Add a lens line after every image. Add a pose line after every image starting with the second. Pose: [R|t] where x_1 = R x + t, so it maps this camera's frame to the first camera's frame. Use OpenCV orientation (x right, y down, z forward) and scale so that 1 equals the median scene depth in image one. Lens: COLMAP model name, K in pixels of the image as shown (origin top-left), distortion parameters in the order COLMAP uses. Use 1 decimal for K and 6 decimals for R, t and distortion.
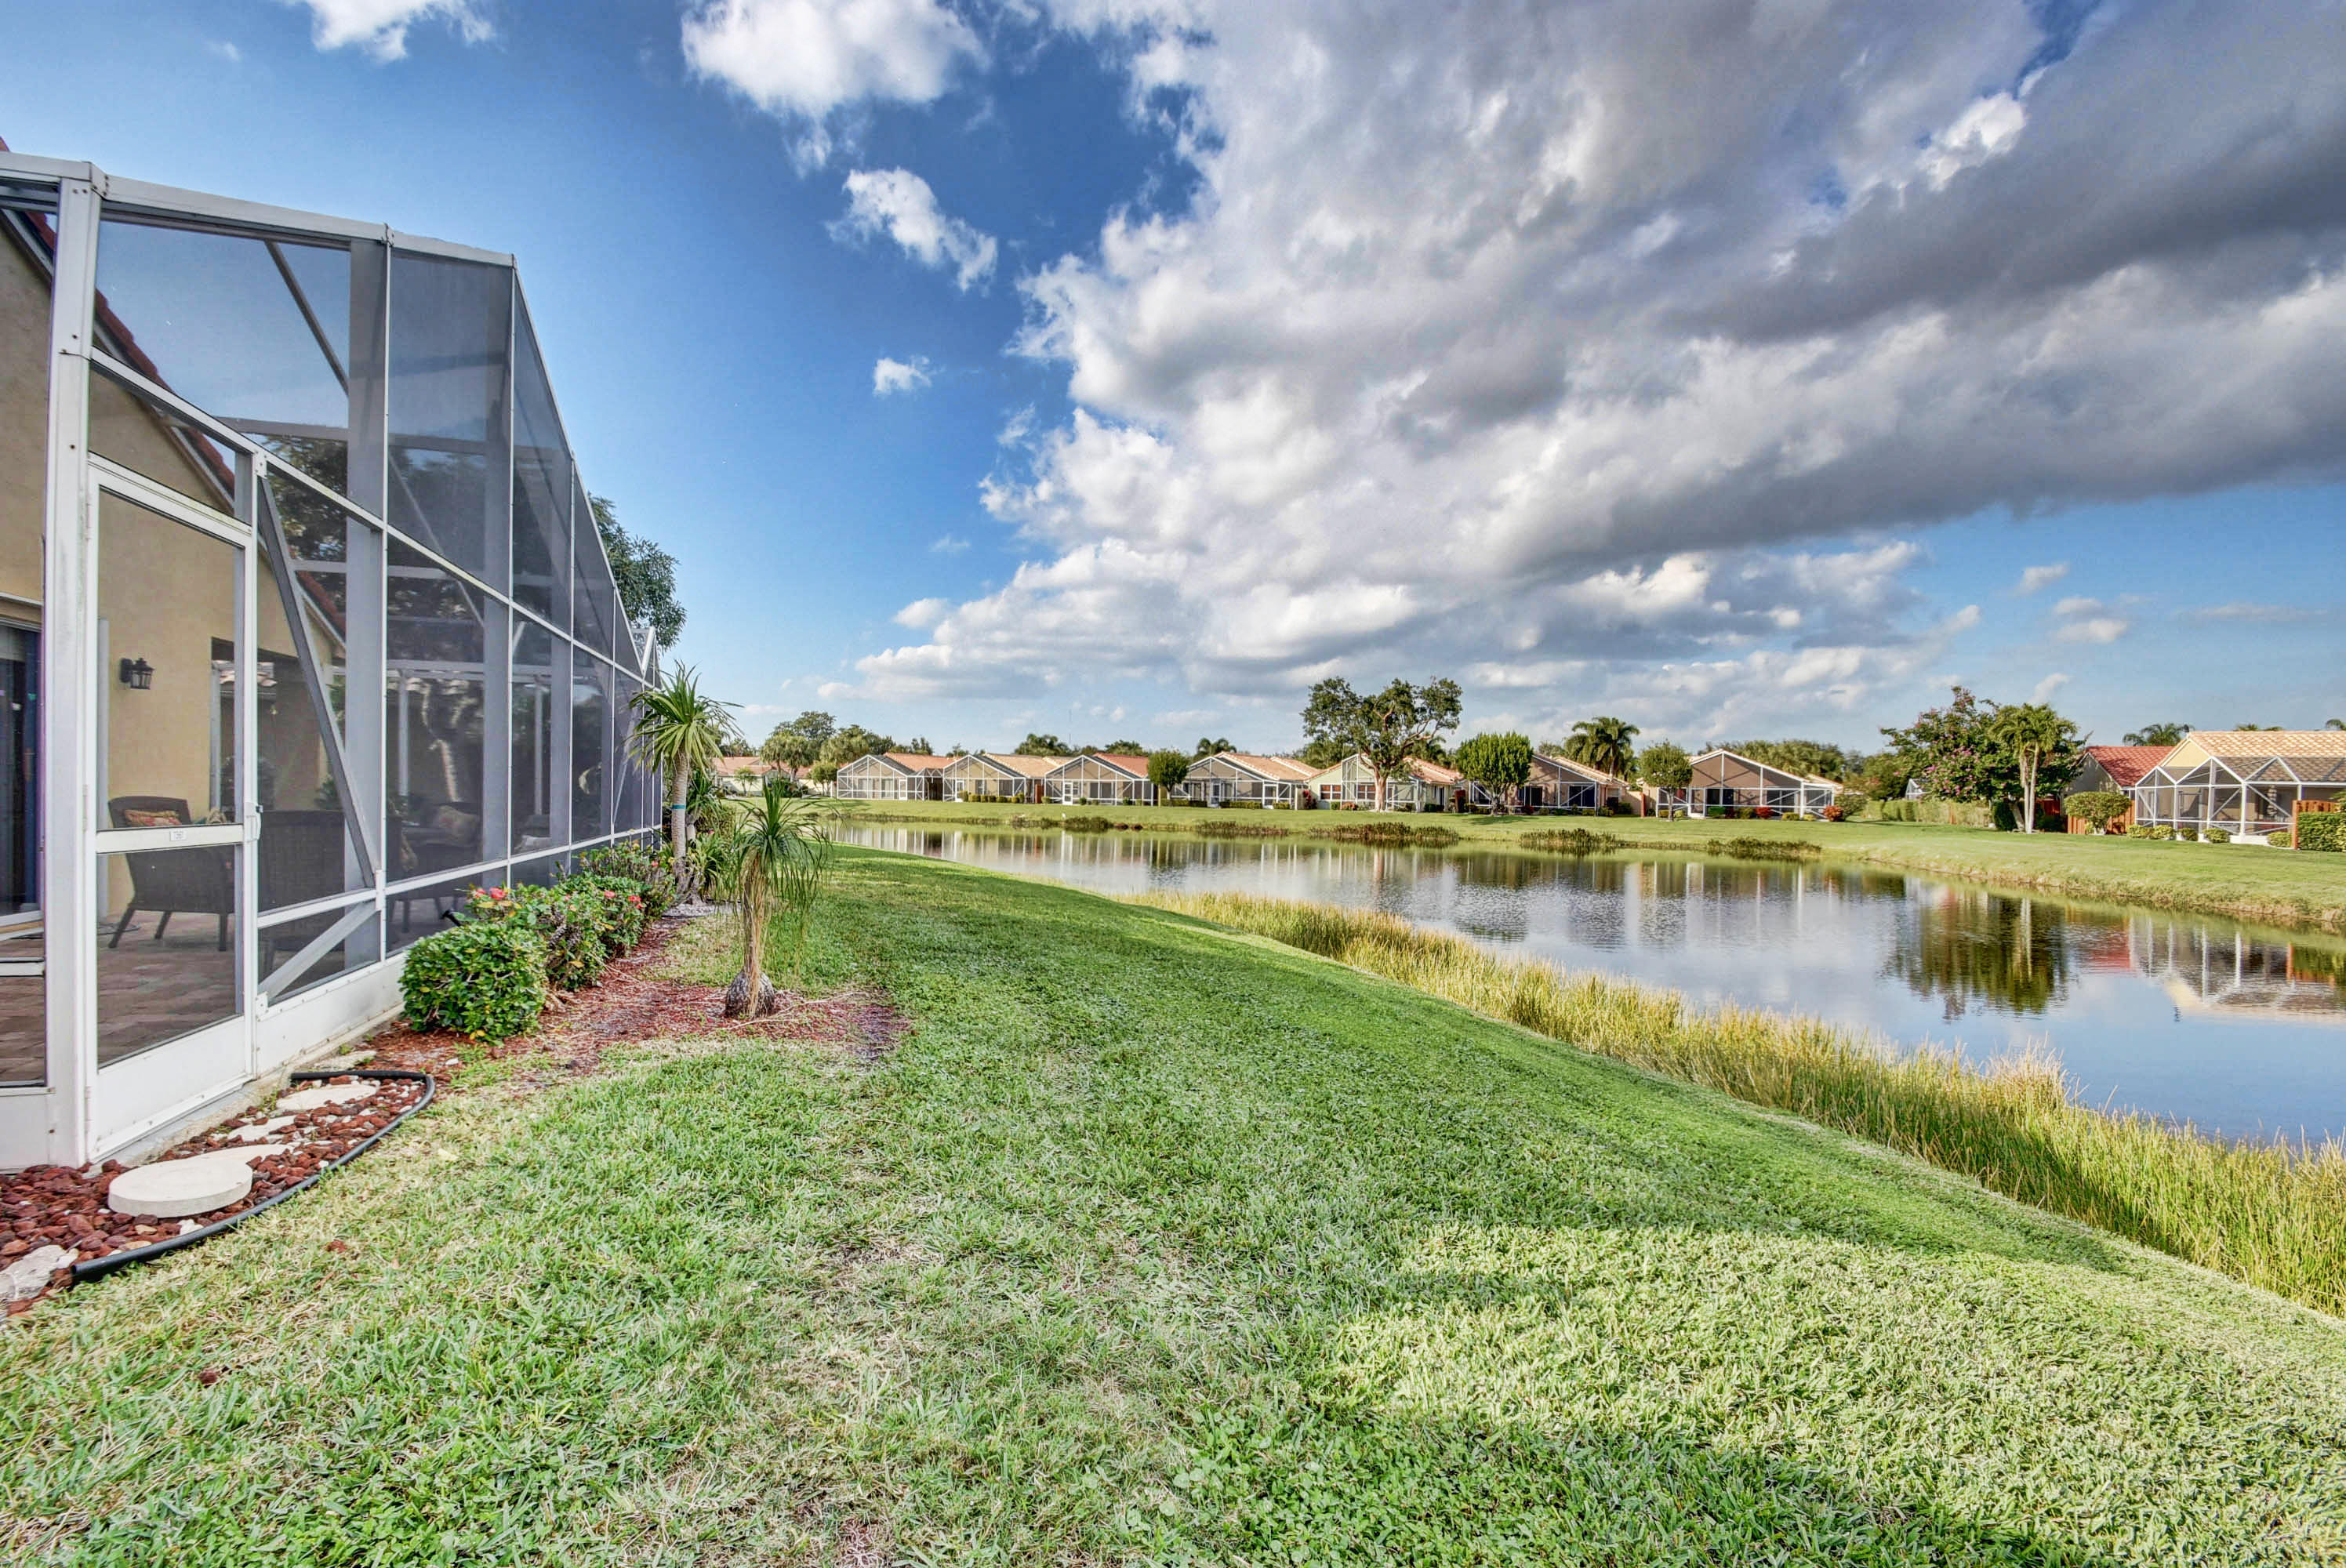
lens RADIAL K [[1051.8, 0, 1139.5], [0, 1051.8, 800.7], [0, 0, 1]] dist [0.003046, -0.007626]
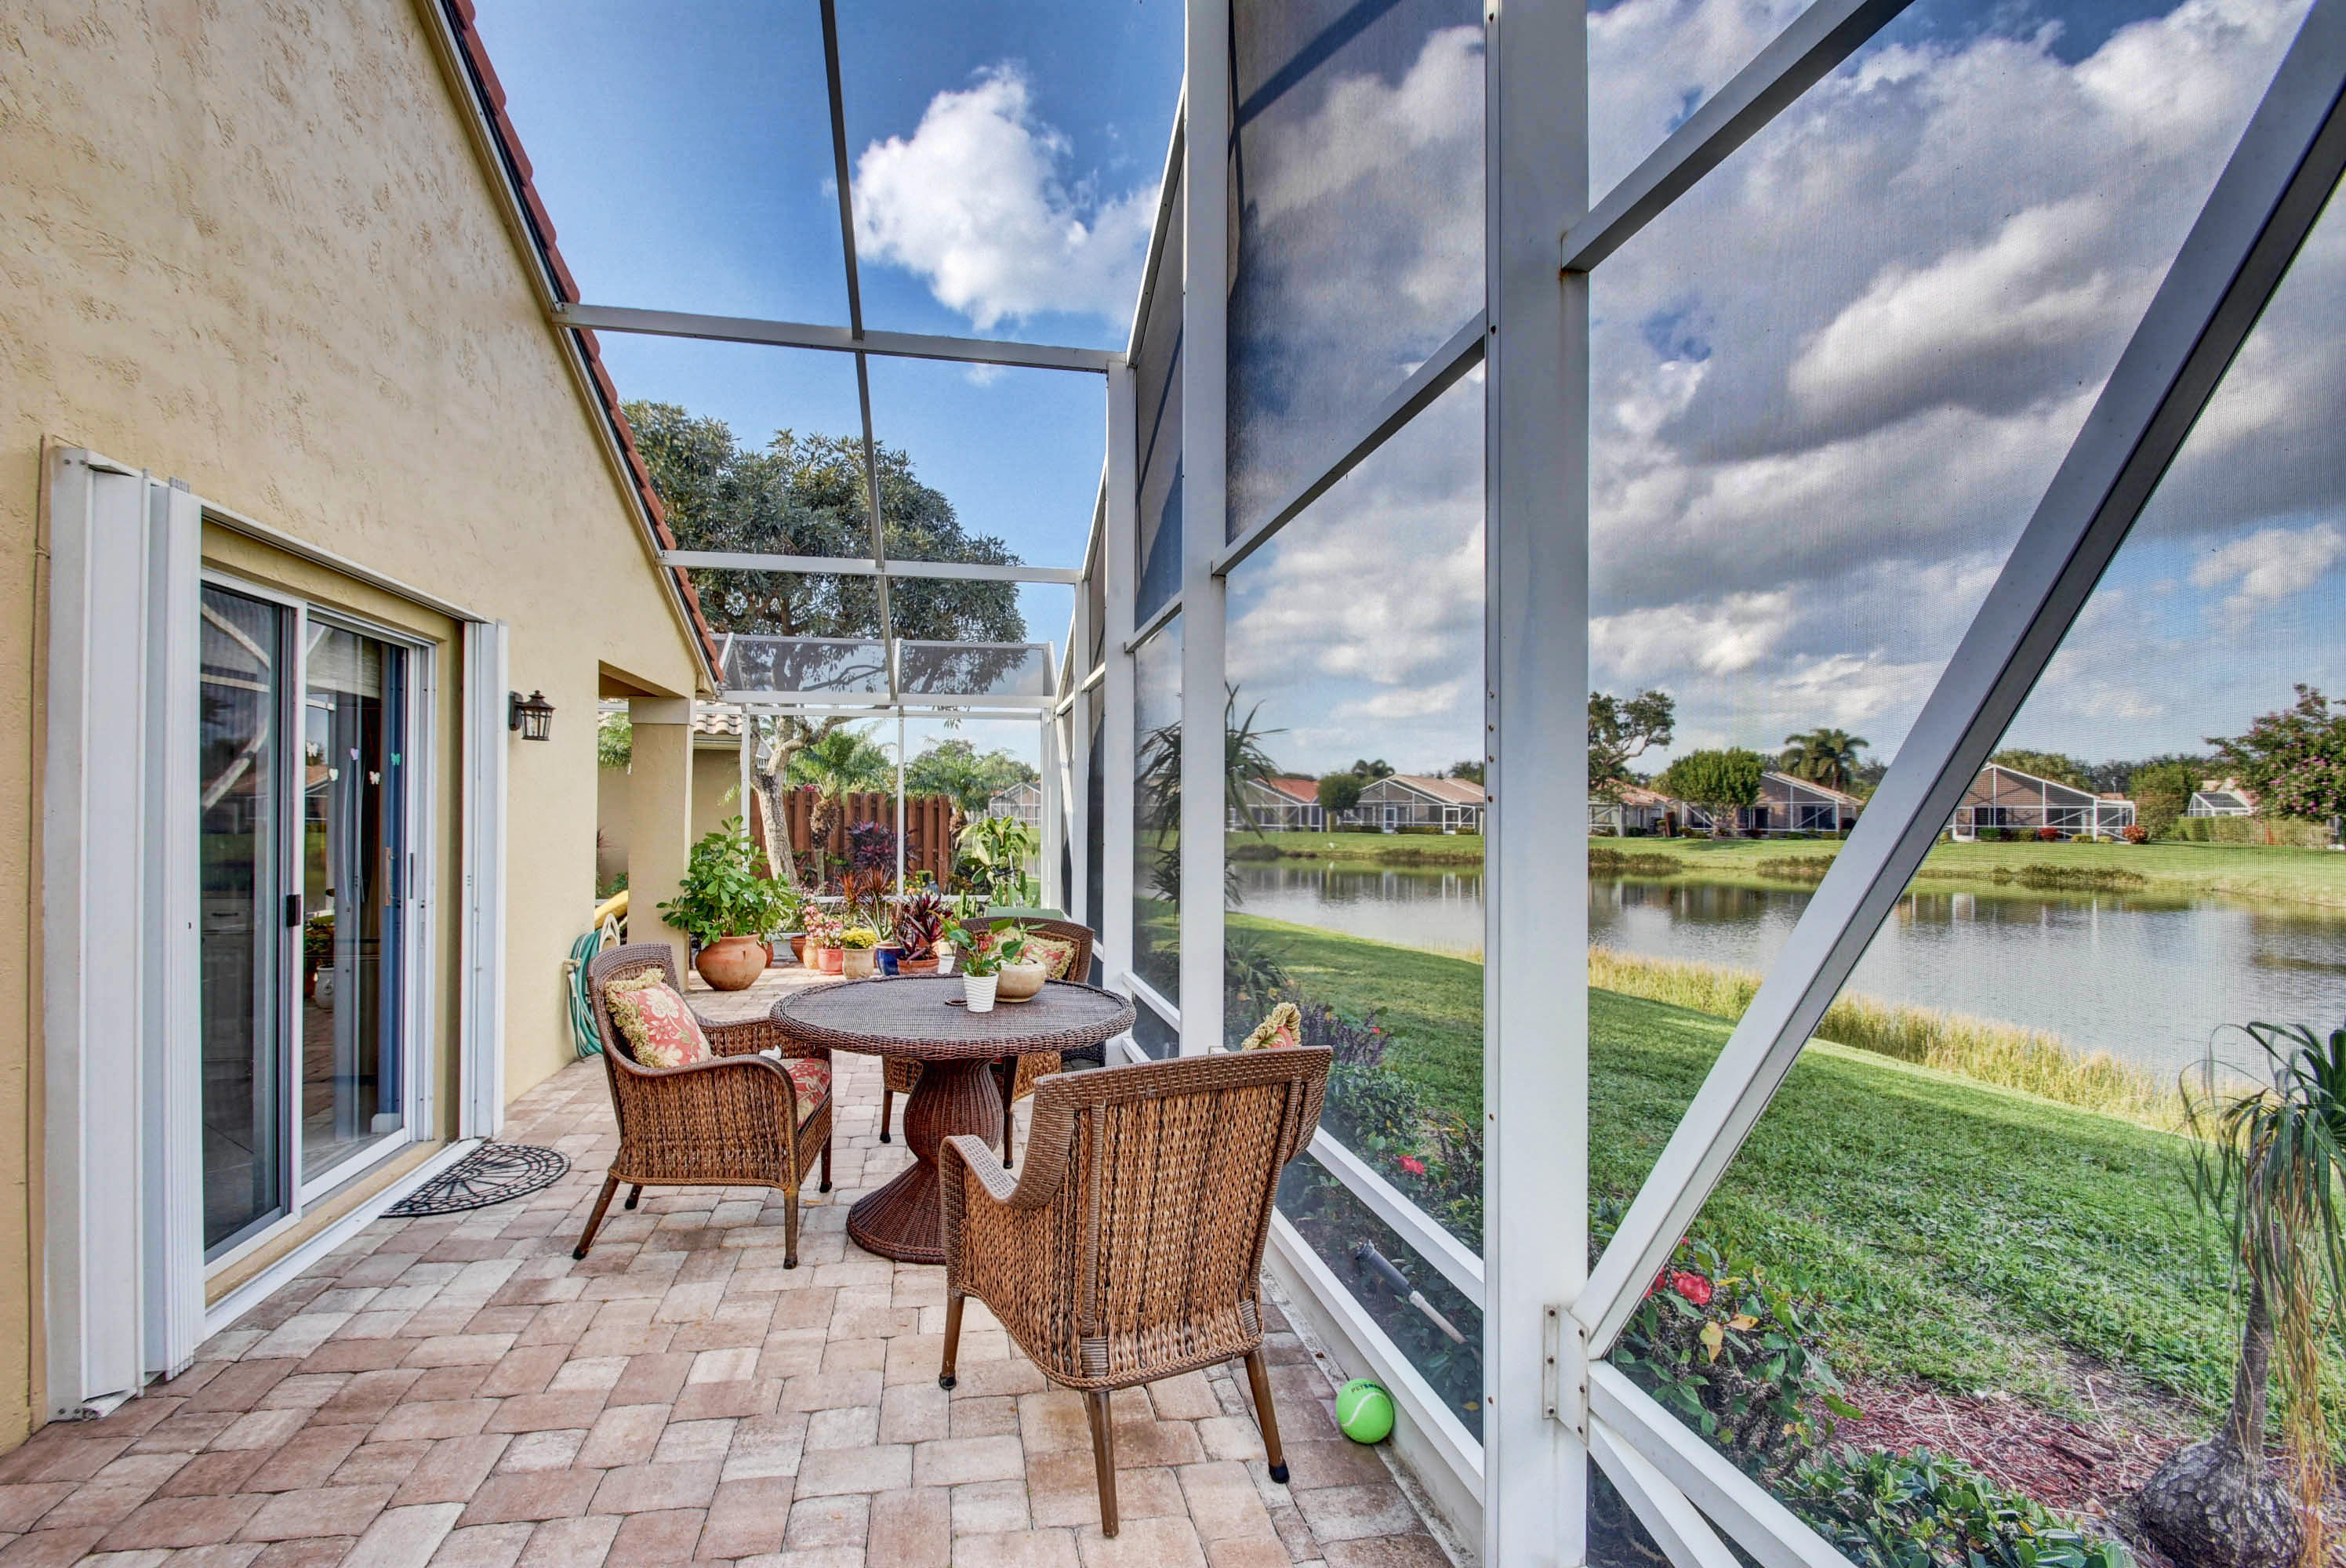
lens RADIAL K [[1051.8, 0, 1139.5], [0, 1051.8, 800.7], [0, 0, 1]] dist [0.003046, -0.007626]
pose [[0.994415, -0.013105, -0.104725, -0.059263], [0.010949, 0.999717, -0.021140, -0.005990], [0.104972, 0.019875, 0.994277, 0.046358]]
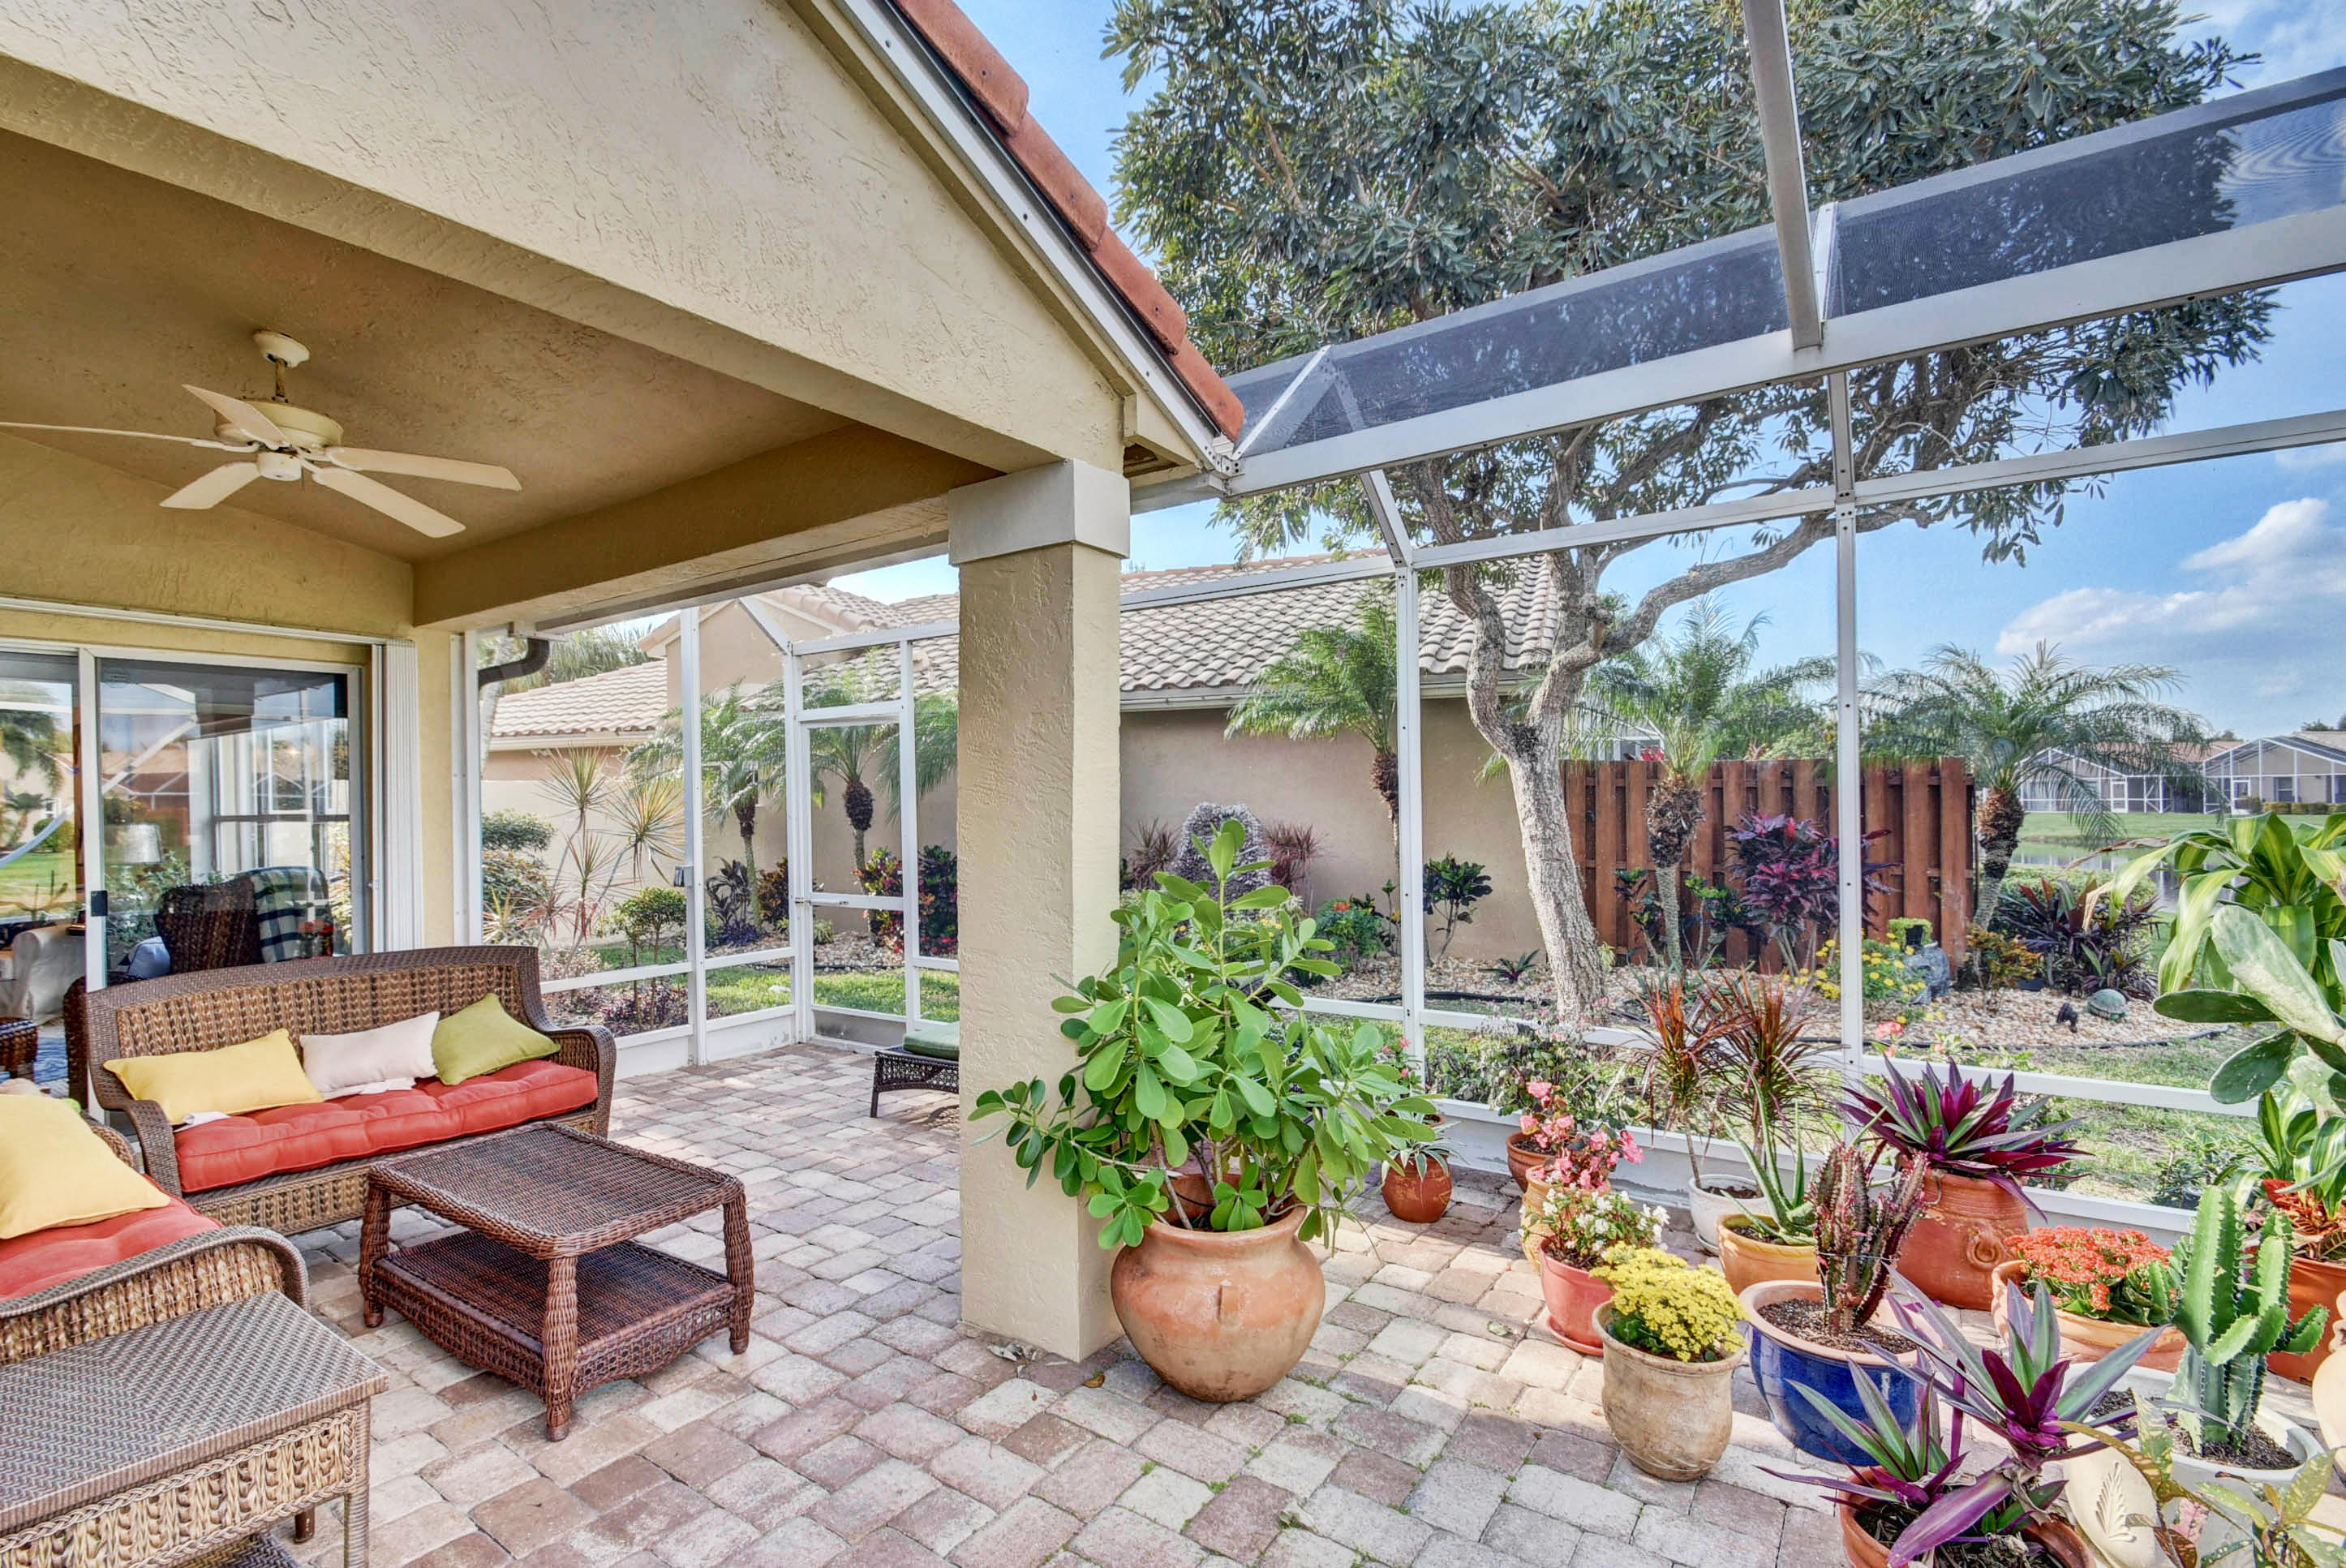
lens RADIAL K [[1051.8, 0, 1139.5], [0, 1051.8, 800.7], [0, 0, 1]] dist [0.003046, -0.007626]
pose [[0.604876, -0.017314, -0.796132, -0.086598], [0.011368, 0.999849, -0.013107, -0.007540], [0.796239, -0.001122, 0.604982, 0.126129]]
